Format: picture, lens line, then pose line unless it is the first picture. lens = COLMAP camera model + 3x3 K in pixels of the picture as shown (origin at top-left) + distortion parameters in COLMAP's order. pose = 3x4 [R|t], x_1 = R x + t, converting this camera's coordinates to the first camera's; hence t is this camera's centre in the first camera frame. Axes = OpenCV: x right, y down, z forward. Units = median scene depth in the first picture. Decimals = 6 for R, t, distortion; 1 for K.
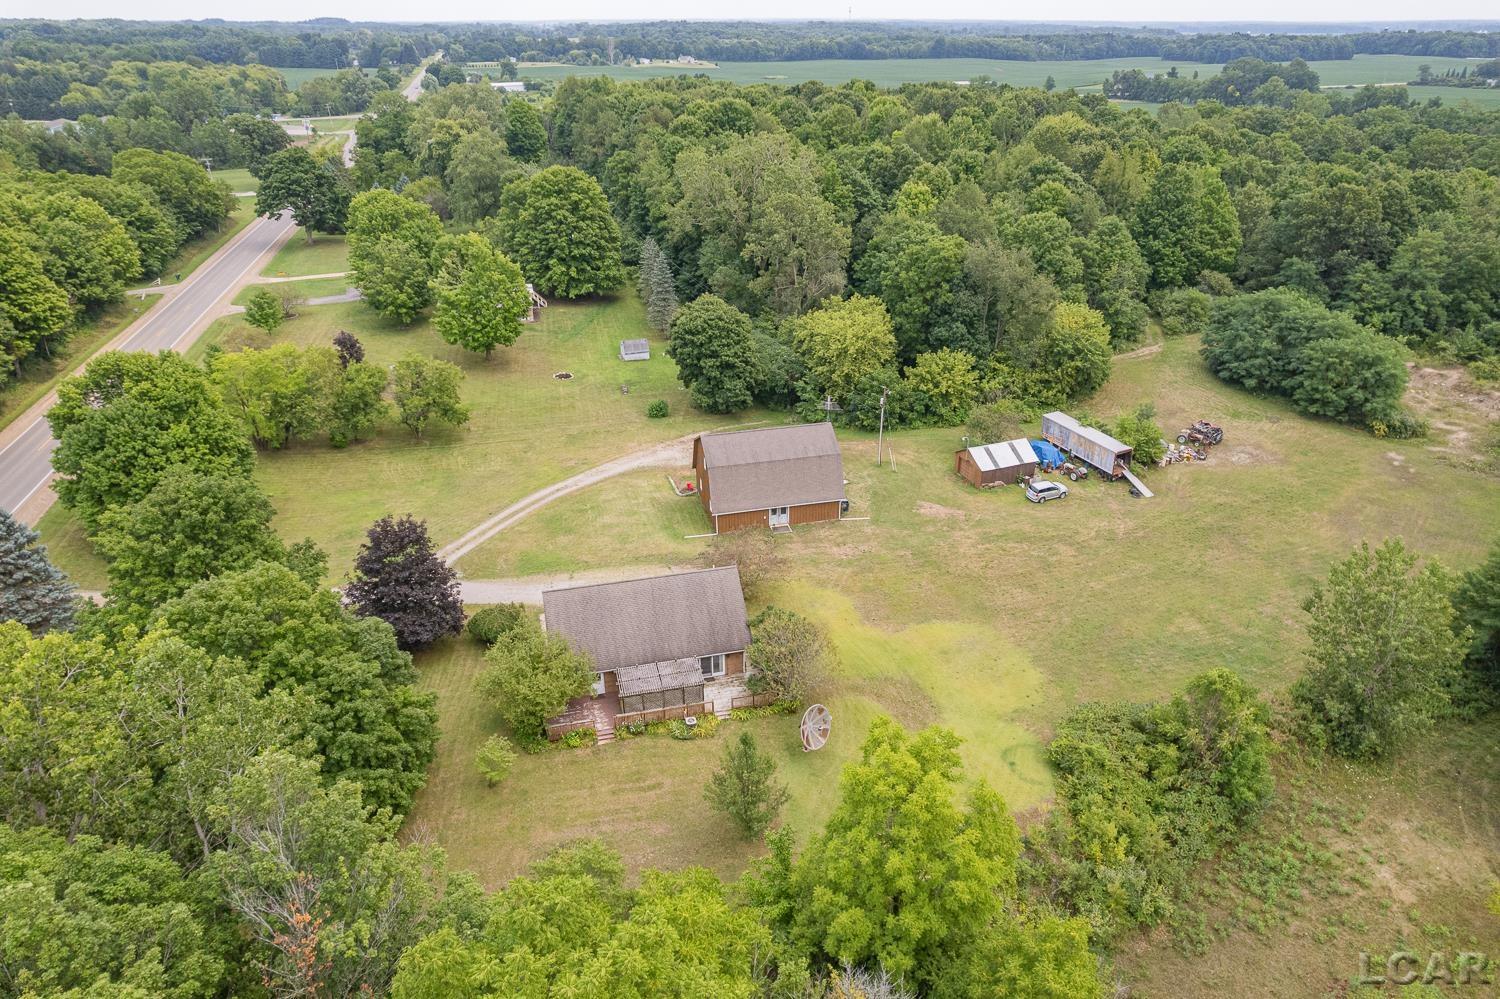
lens RADIAL K [[987.6, 0, 775.3], [0, 987.6, 499.6], [0, 0, 1]] dist [-0.074701, 0.077345]
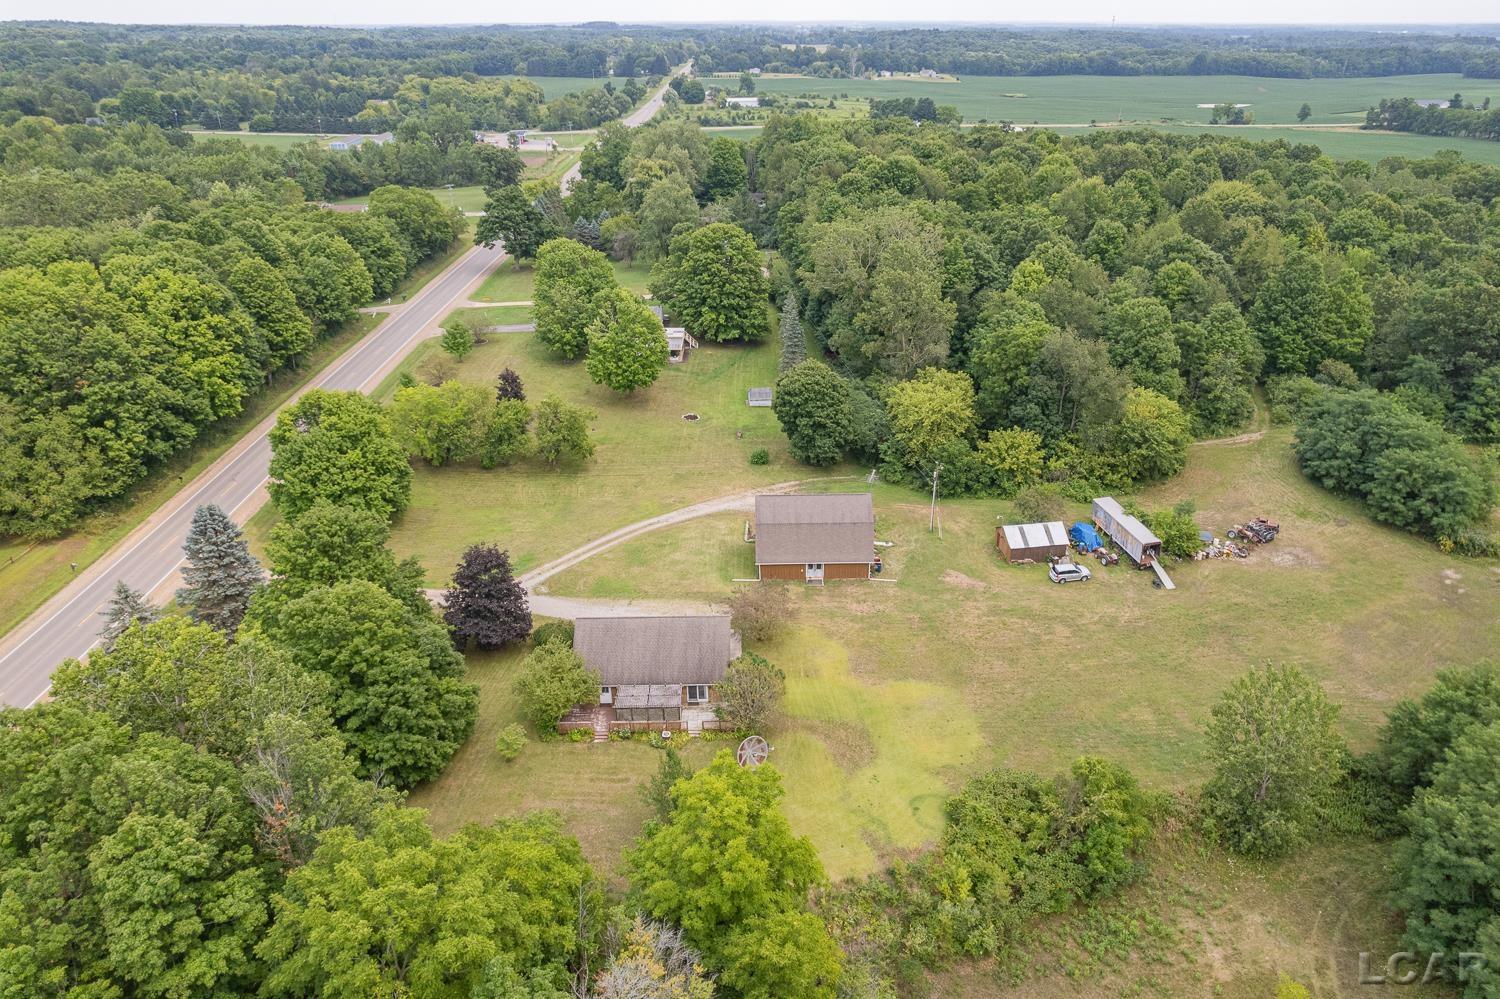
lens RADIAL K [[987.6, 0, 765.8], [0, 987.6, 492.6], [0, 0, 1]] dist [-0.074701, 0.077345]
pose [[0.974396, 0.095698, -0.203457, 0.133089], [-0.100301, 0.994880, -0.012408, -0.041522], [0.201228, 0.032497, 0.979005, -0.114352]]
